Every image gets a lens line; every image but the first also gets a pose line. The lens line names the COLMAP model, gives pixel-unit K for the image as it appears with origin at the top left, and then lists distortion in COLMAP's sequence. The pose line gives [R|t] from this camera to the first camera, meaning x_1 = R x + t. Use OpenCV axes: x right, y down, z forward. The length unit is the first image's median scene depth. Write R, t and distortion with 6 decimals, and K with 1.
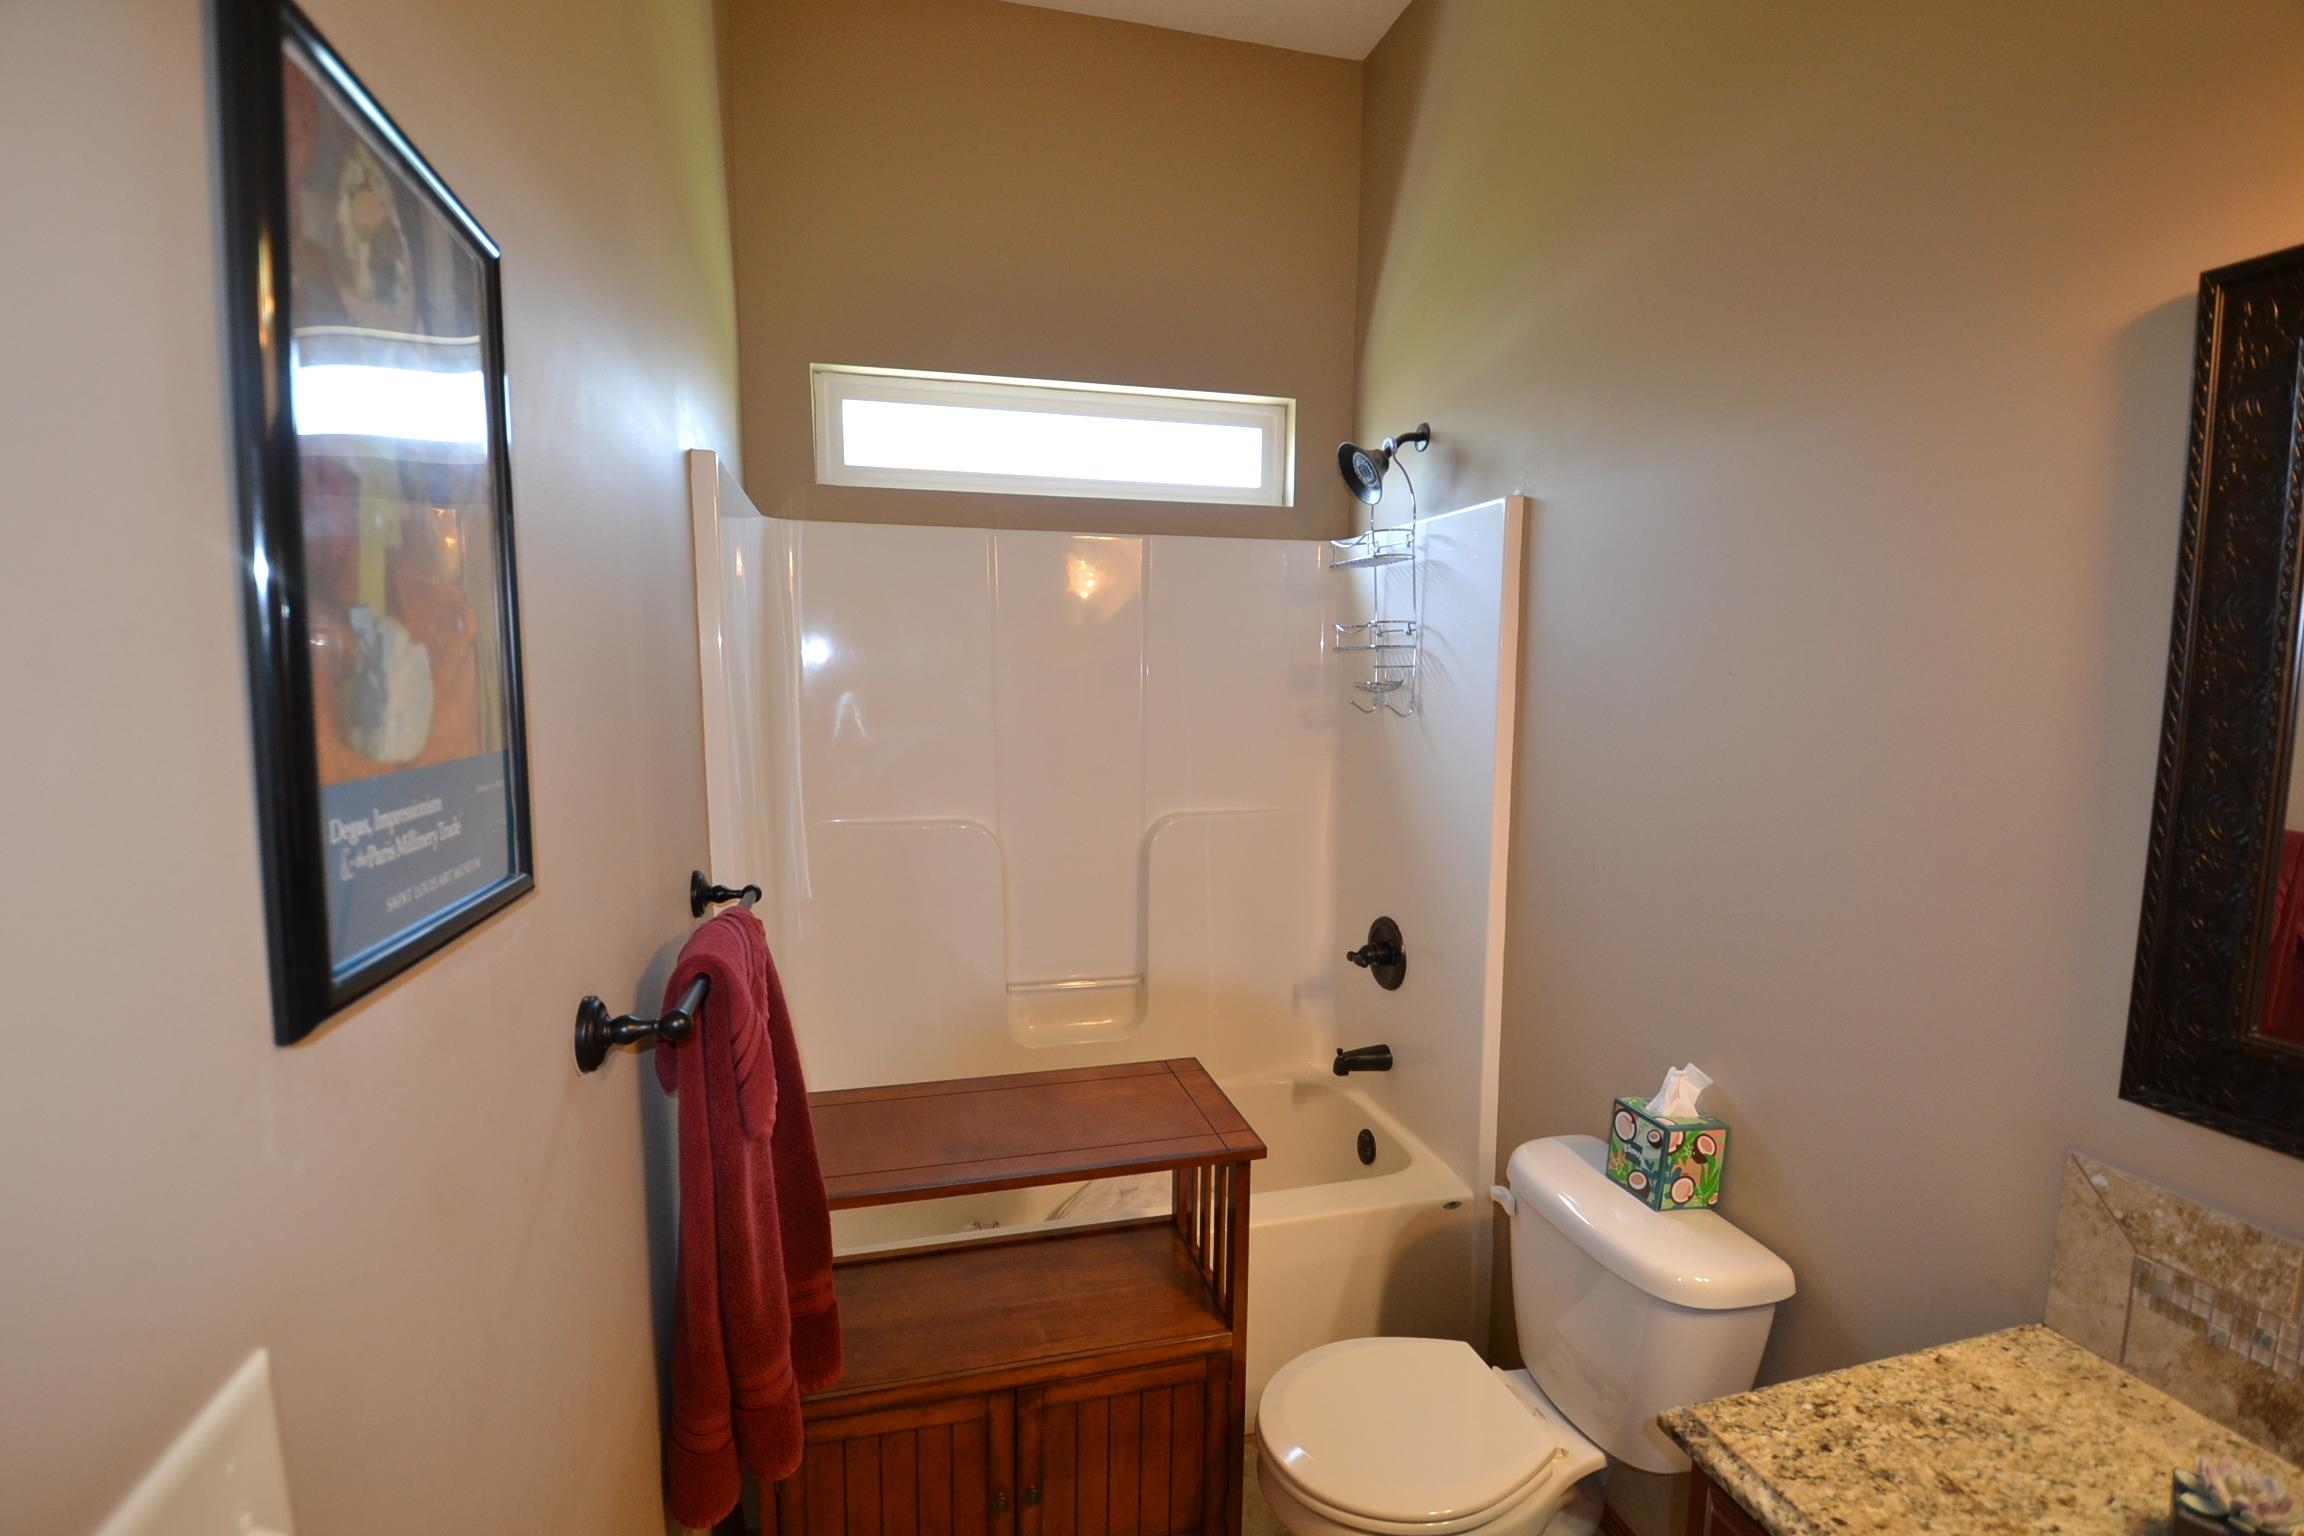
lens RADIAL K [[1007.6, 0, 1143.9], [0, 1007.6, 781.2], [0, 0, 1]] dist [0.003782, -0.011943]
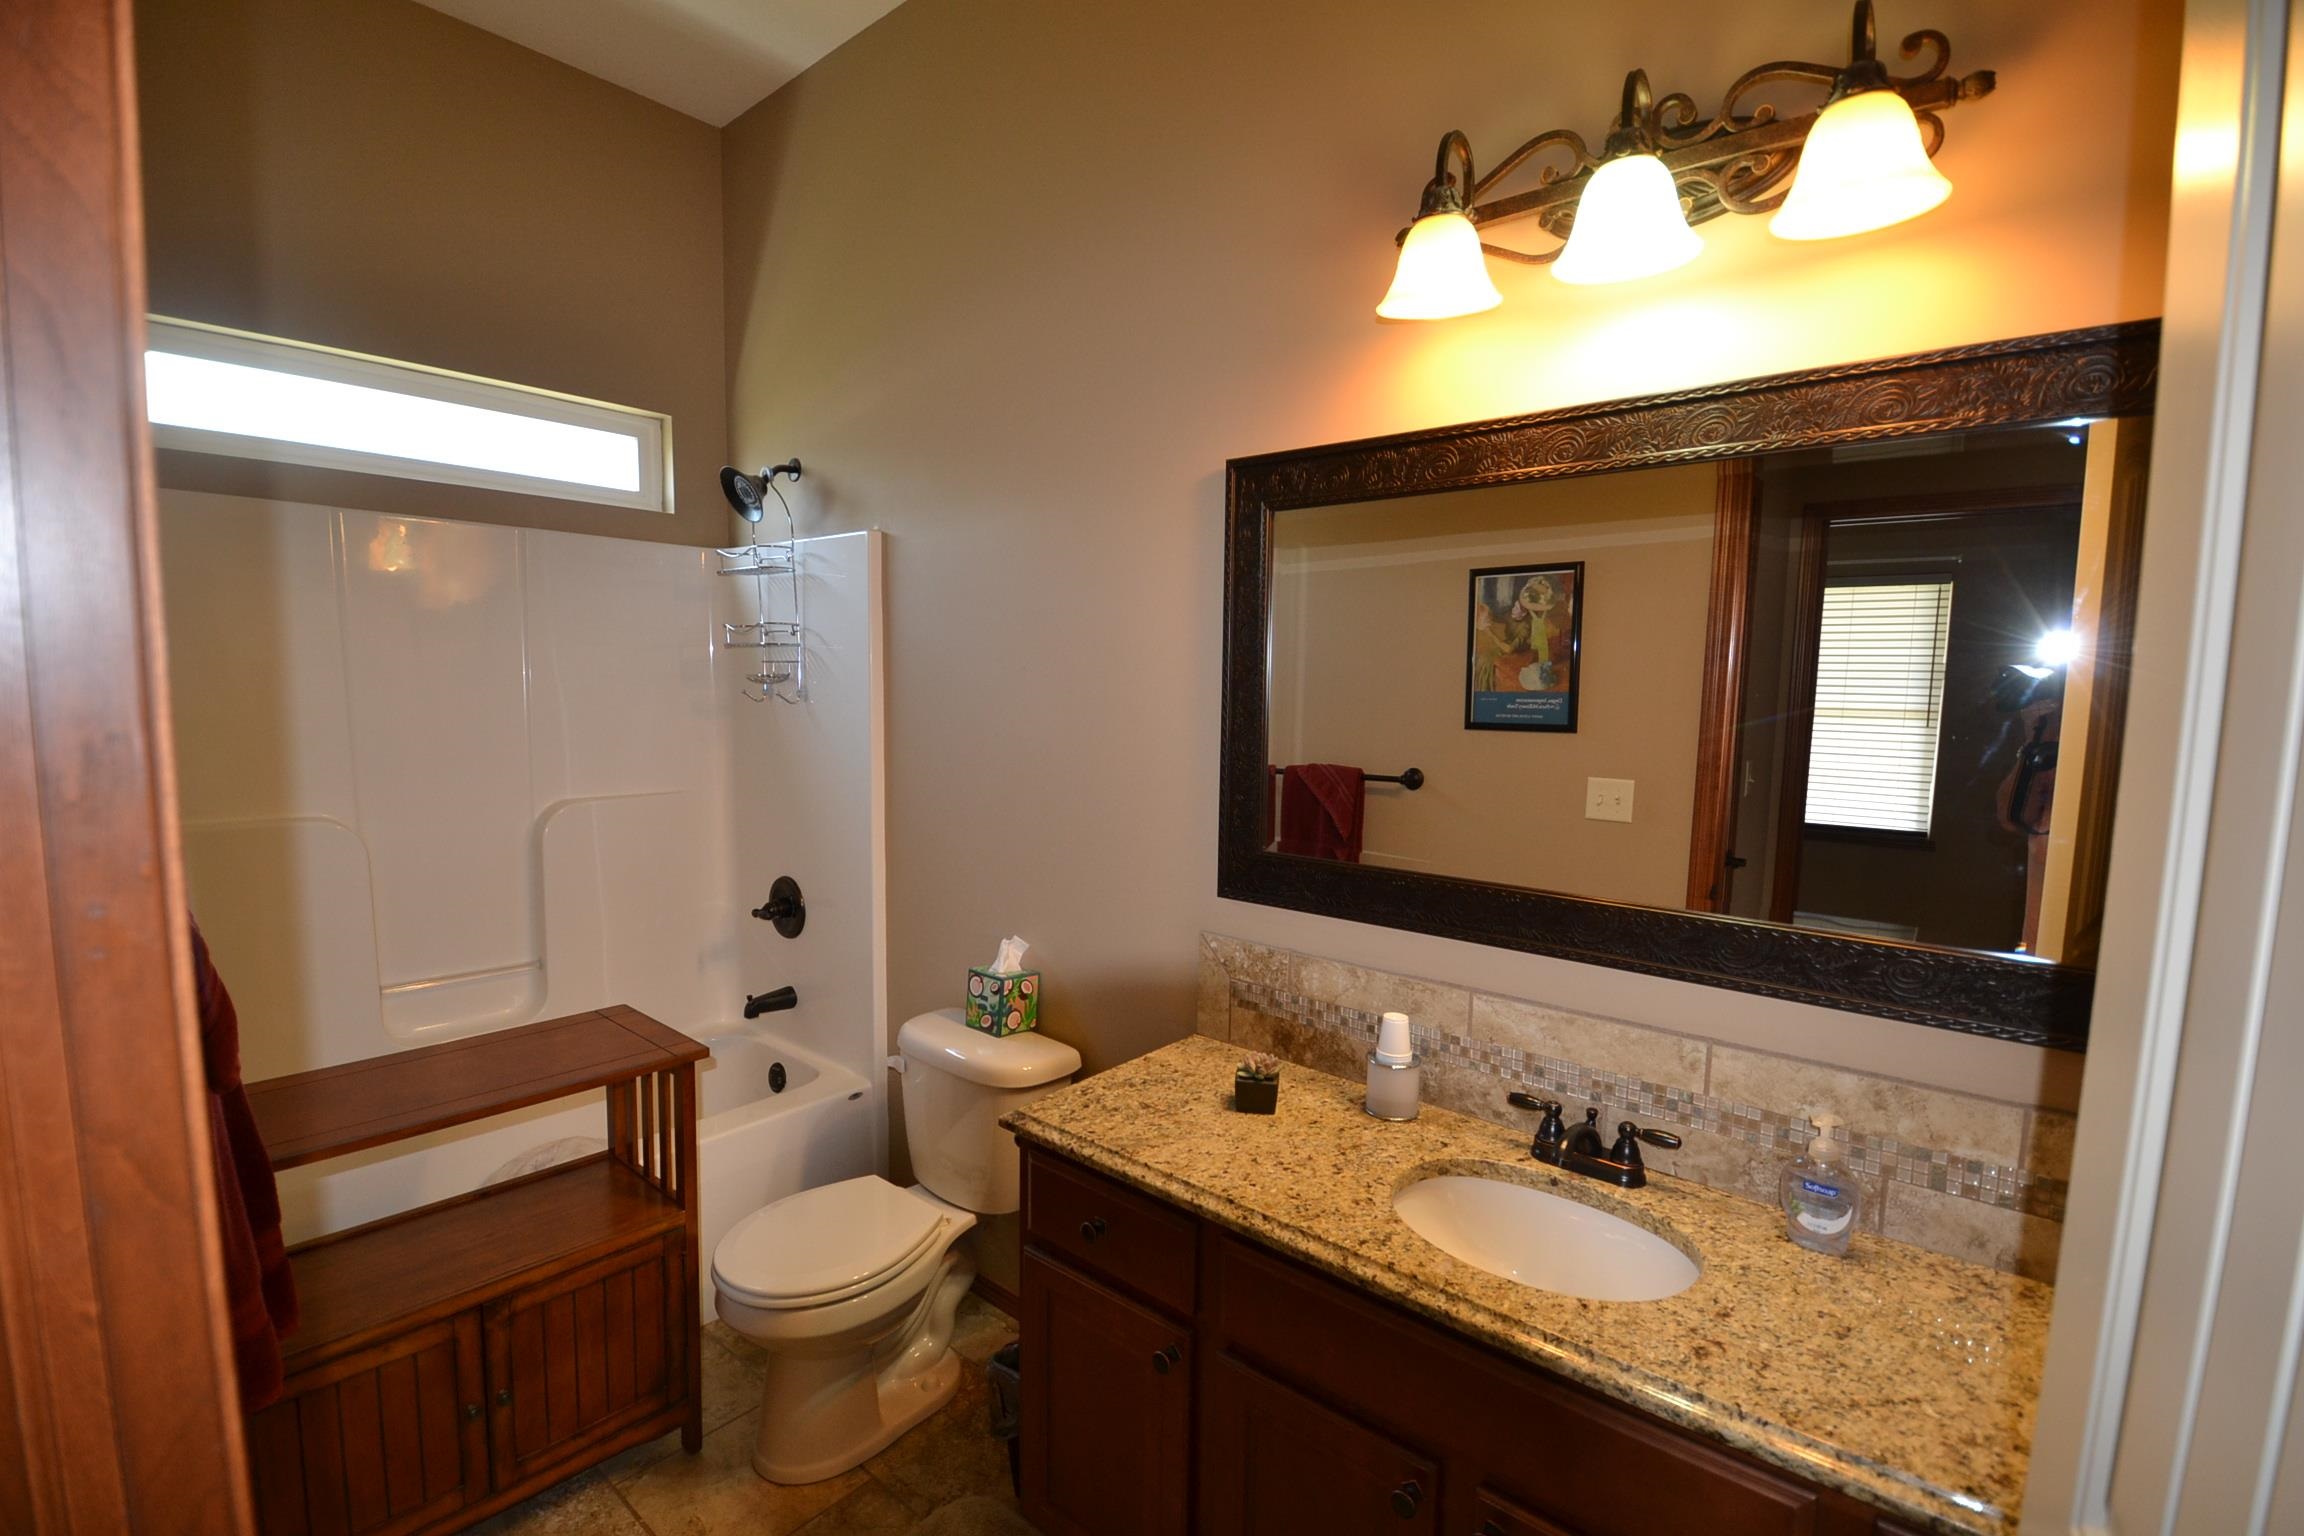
lens RADIAL K [[1018.5, 0, 1147.1], [0, 1018.5, 787.2], [0, 0, 1]] dist [0.021688, -0.028514]
pose [[0.817101, -0.047513, 0.574533, -0.136800], [0.050400, 0.998670, 0.010910, 0.059338], [-0.574287, 0.020042, 0.818409, -0.317093]]
